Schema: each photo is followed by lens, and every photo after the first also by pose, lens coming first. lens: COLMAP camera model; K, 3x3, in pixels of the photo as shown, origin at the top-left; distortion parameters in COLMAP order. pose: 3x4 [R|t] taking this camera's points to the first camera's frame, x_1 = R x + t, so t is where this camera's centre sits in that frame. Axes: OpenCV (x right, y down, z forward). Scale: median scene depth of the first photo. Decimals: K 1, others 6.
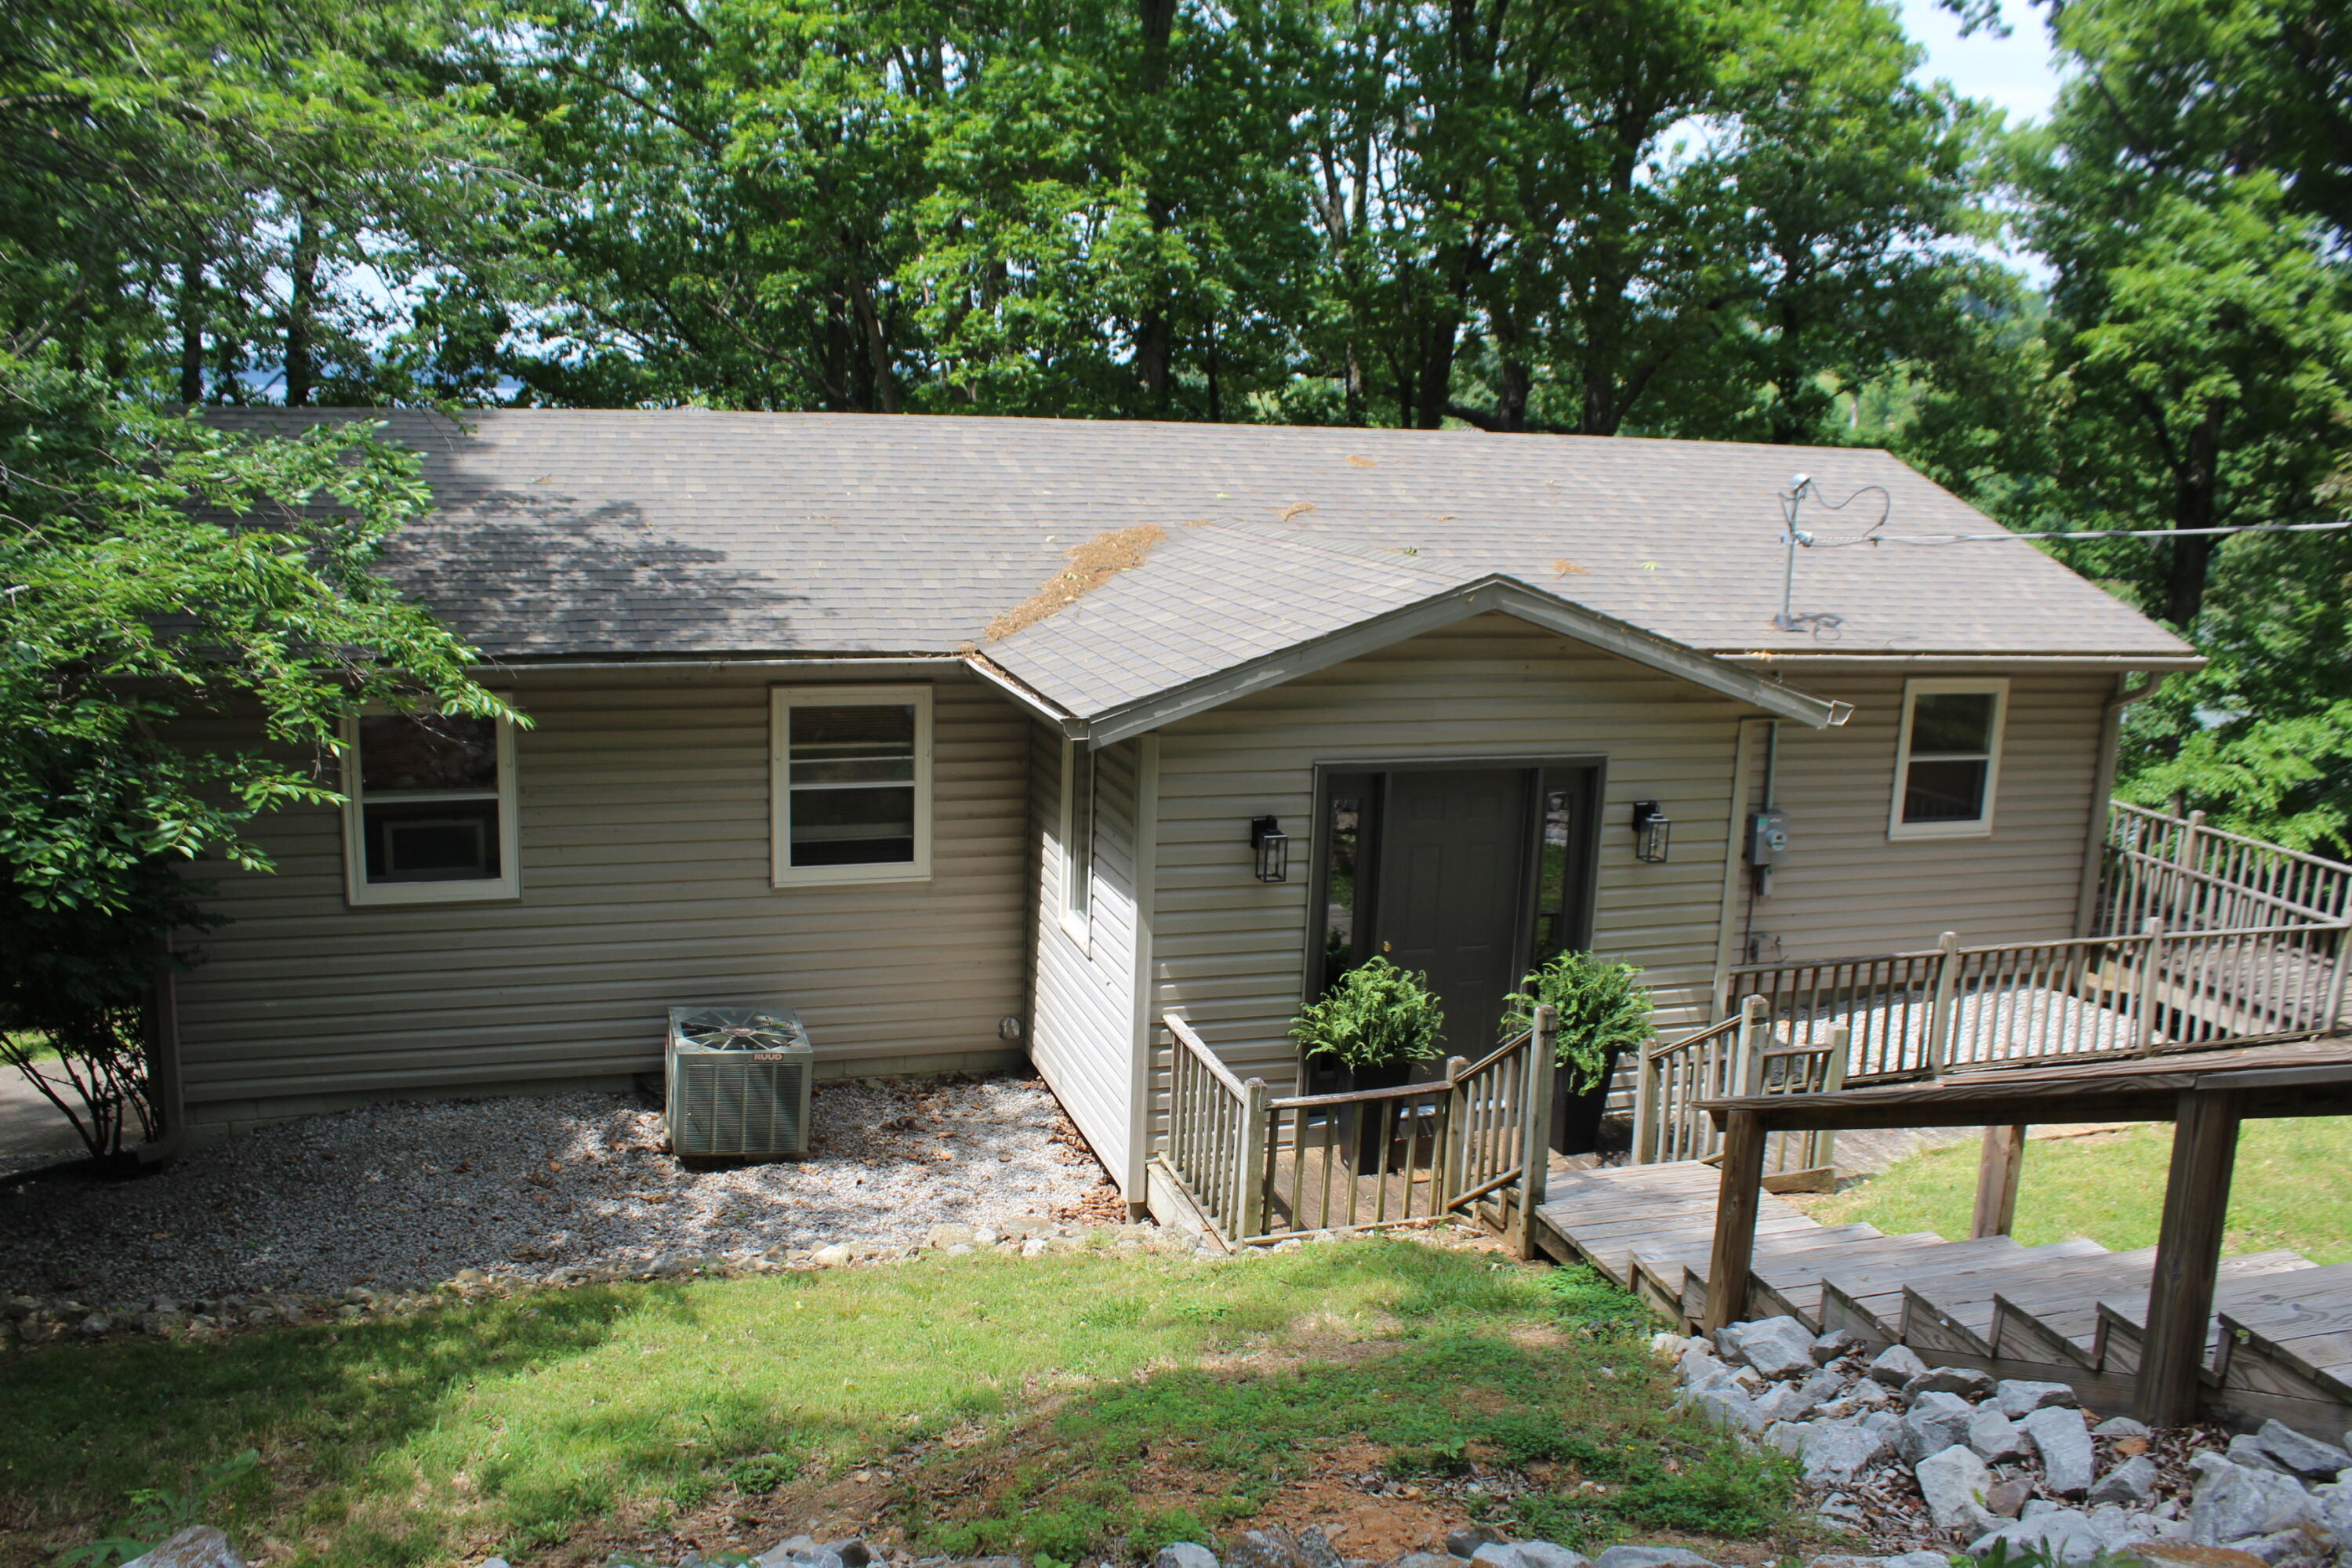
lens RADIAL K [[1939.5, 0, 1142.2], [0, 1939.5, 833.3], [0, 0, 1]] dist [-0.172341, 0.149080]
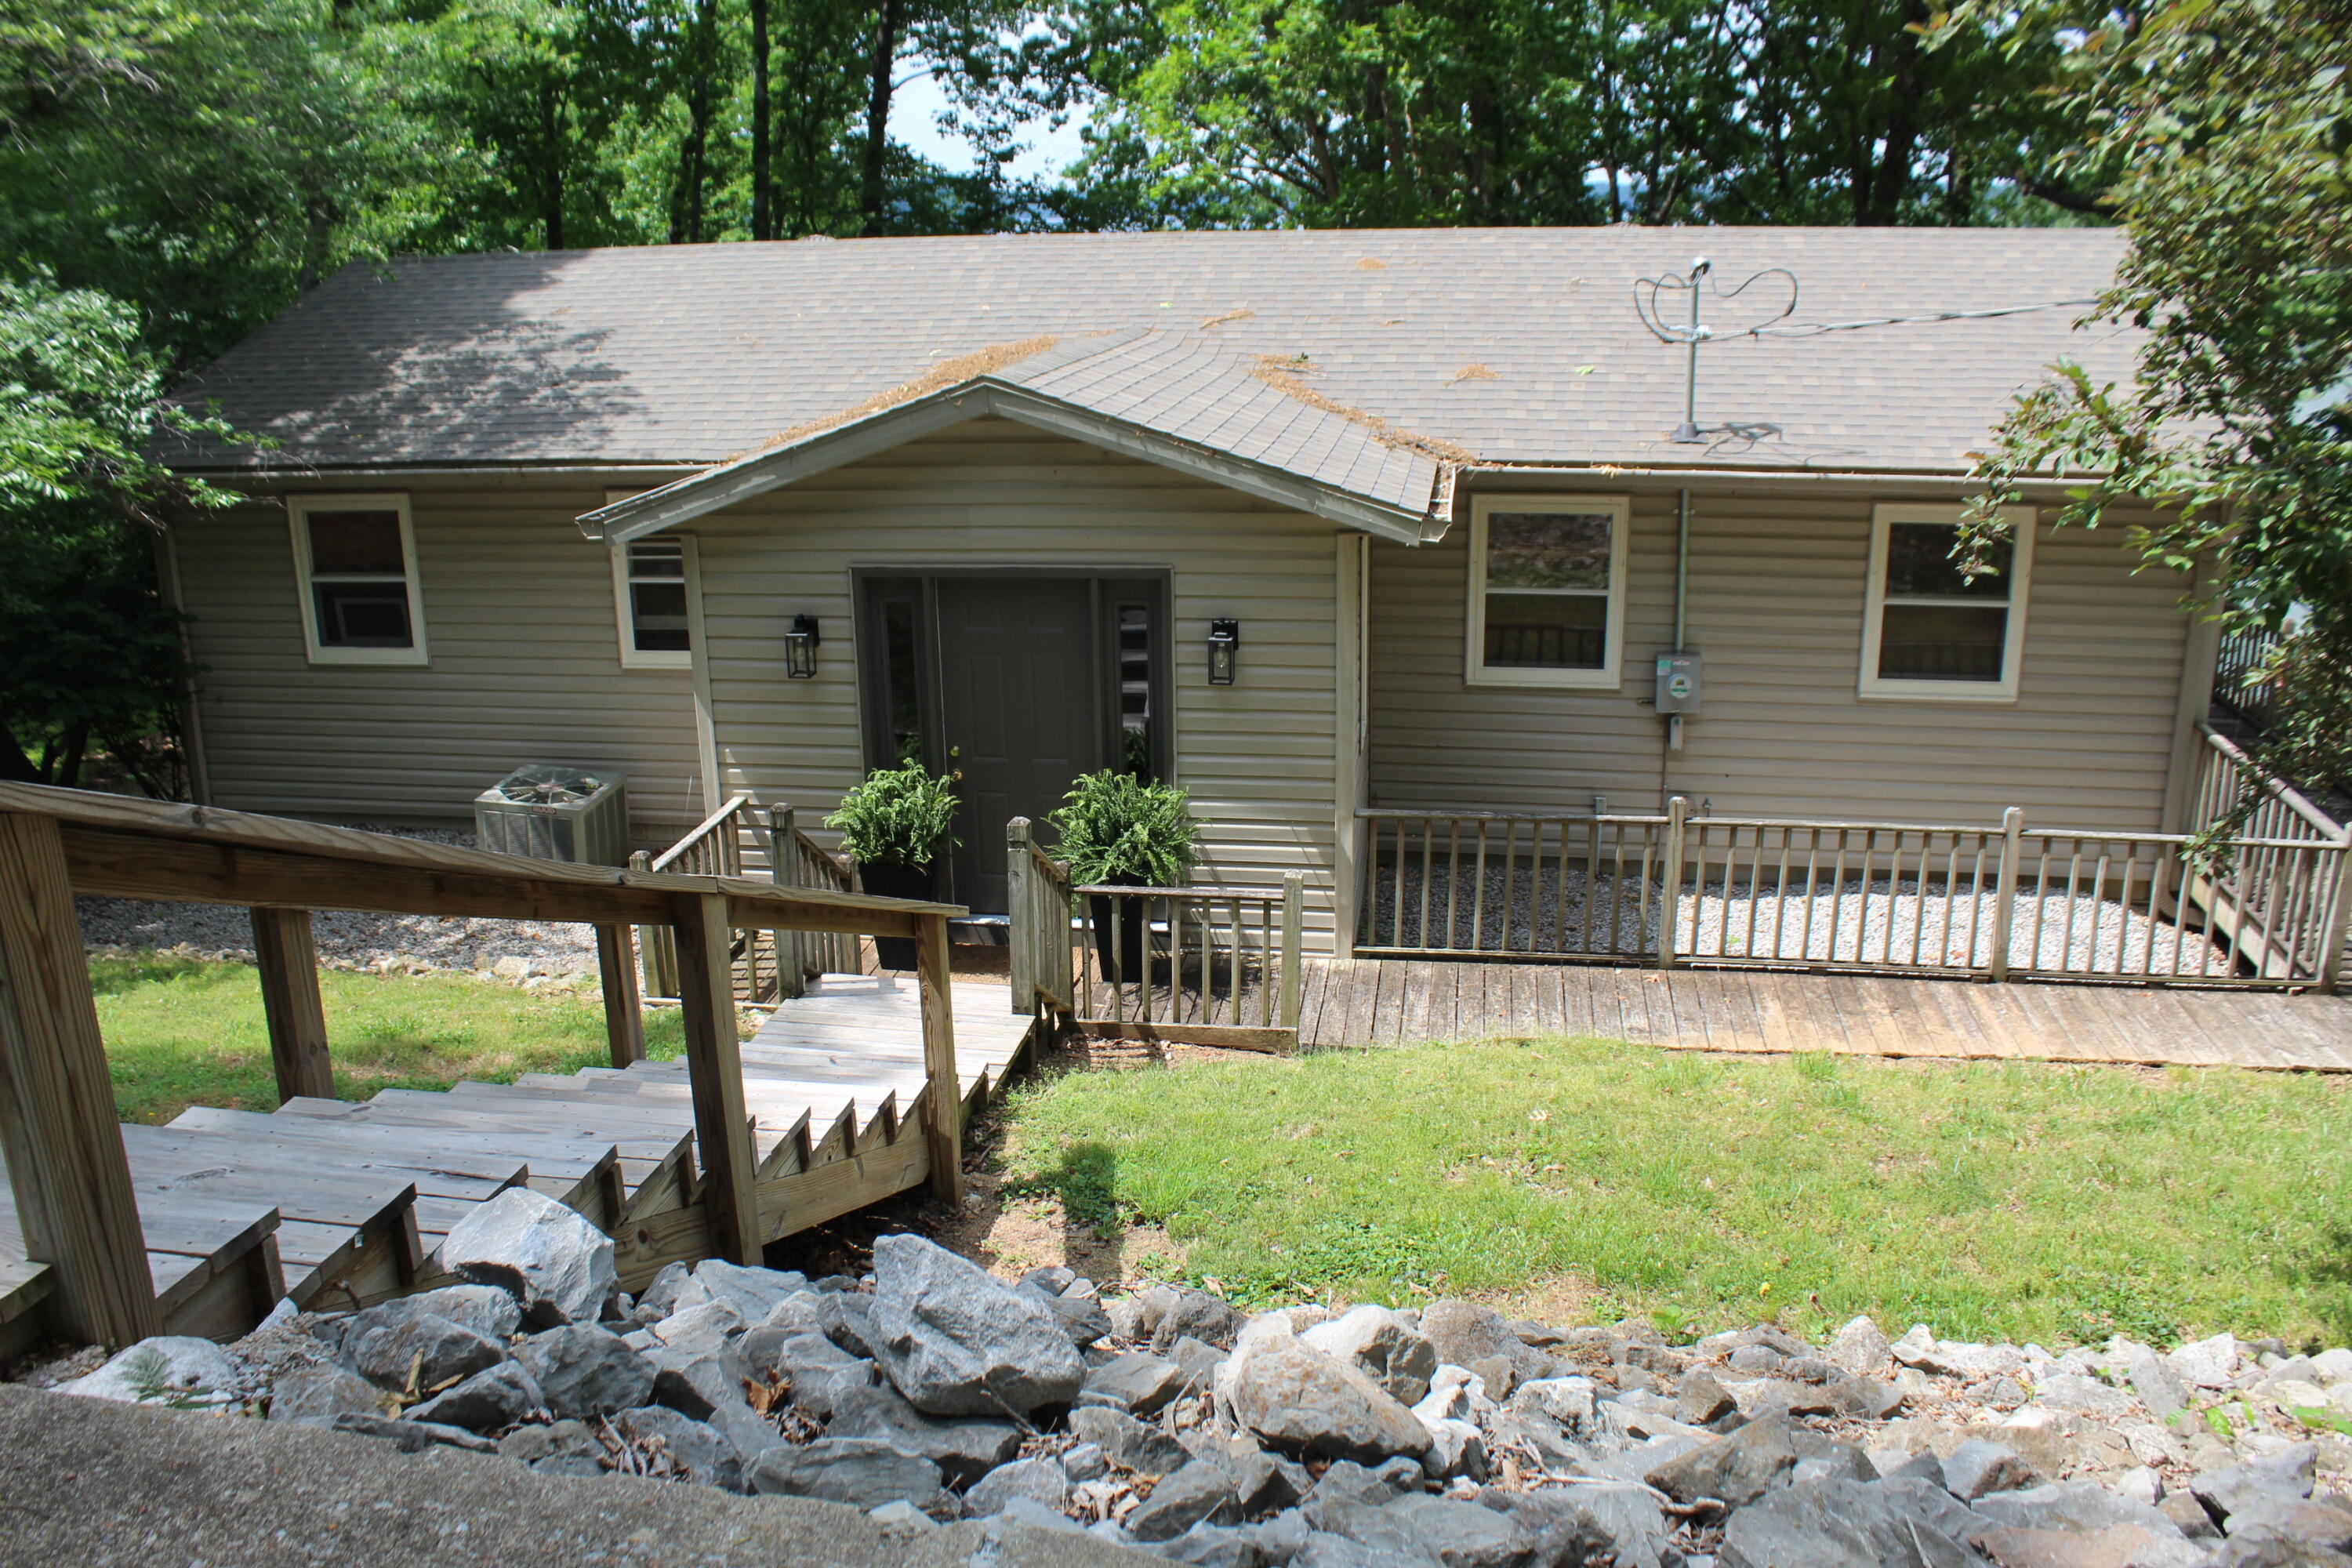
lens RADIAL K [[1939.5, 0, 1142.2], [0, 1939.5, 833.3], [0, 0, 1]] dist [-0.172341, 0.149080]
pose [[0.883724, 0.094195, -0.458430, 0.642778], [-0.053028, 0.993381, 0.101889, -0.006815], [0.464994, -0.065732, 0.882870, 0.140006]]
